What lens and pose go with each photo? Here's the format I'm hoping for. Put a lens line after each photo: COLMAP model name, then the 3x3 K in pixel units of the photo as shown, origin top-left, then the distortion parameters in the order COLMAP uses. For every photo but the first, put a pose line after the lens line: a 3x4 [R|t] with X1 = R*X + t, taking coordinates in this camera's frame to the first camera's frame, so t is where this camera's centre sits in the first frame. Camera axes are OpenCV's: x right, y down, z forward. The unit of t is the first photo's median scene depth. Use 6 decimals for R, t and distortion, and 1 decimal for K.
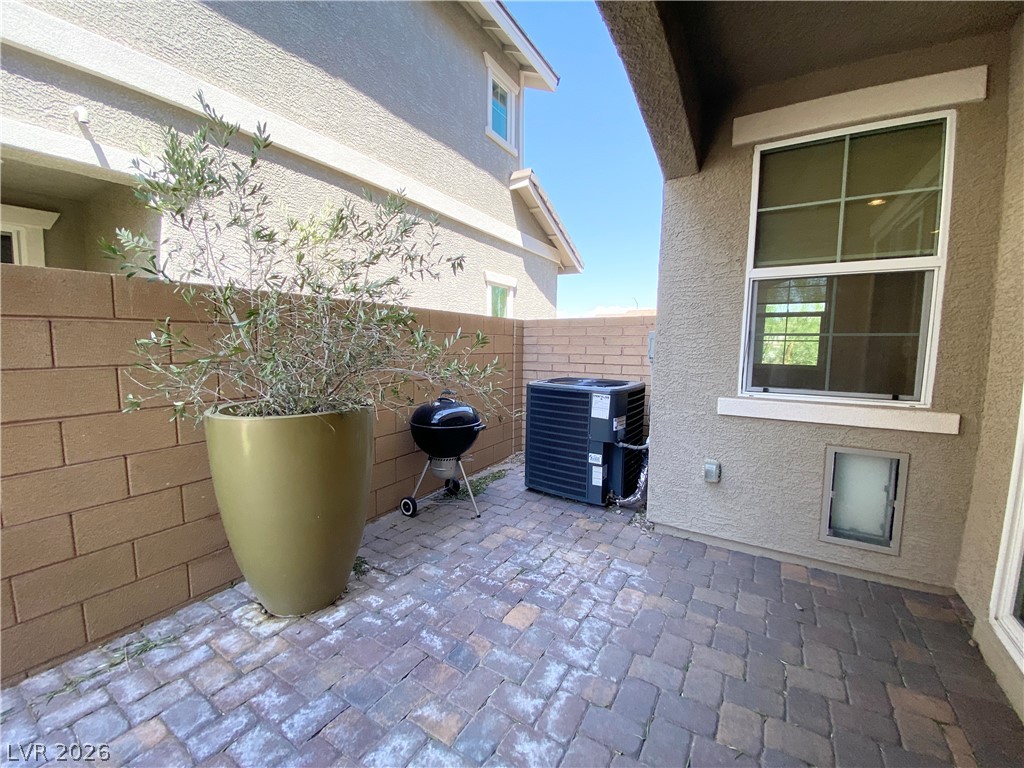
lens RADIAL K [[415.5, 0, 510.9], [0, 415.5, 382.7], [0, 0, 1]] dist [-0.005046, -0.006102]
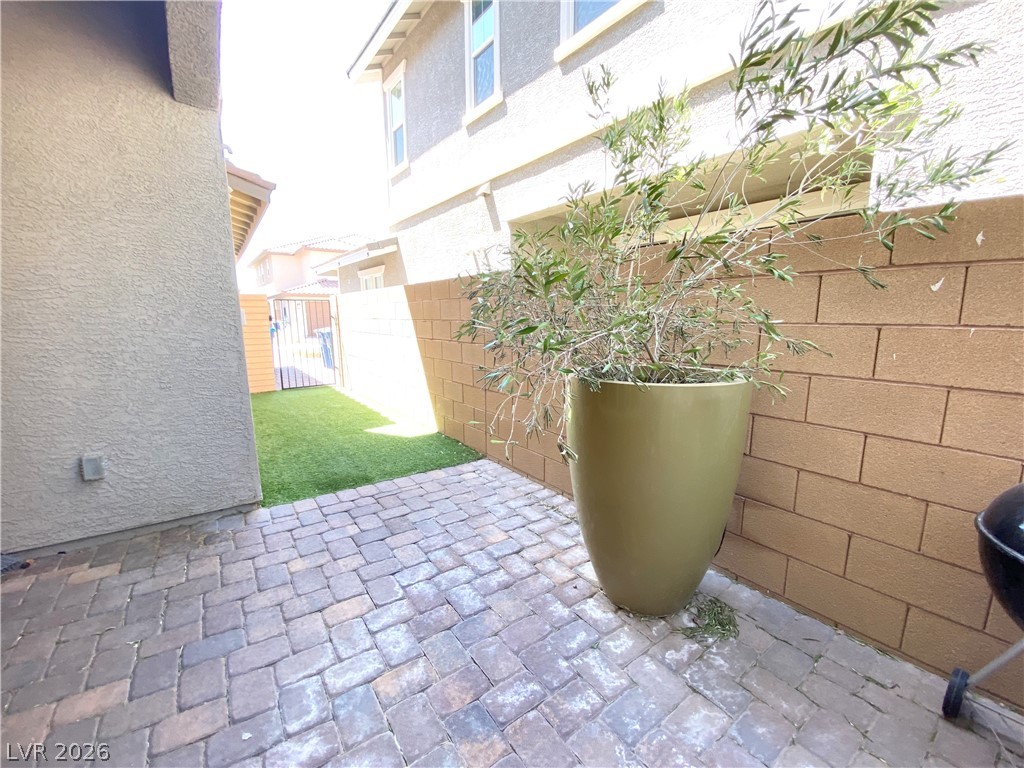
lens RADIAL K [[415.5, 0, 511.9], [0, 415.5, 382.9], [0, 0, 1]] dist [-0.005046, -0.006102]
pose [[-0.374106, 0.147641, -0.915558, 0.412149], [-0.095270, 0.975904, 0.196301, -0.073188], [0.922479, 0.160663, -0.351026, 1.151965]]
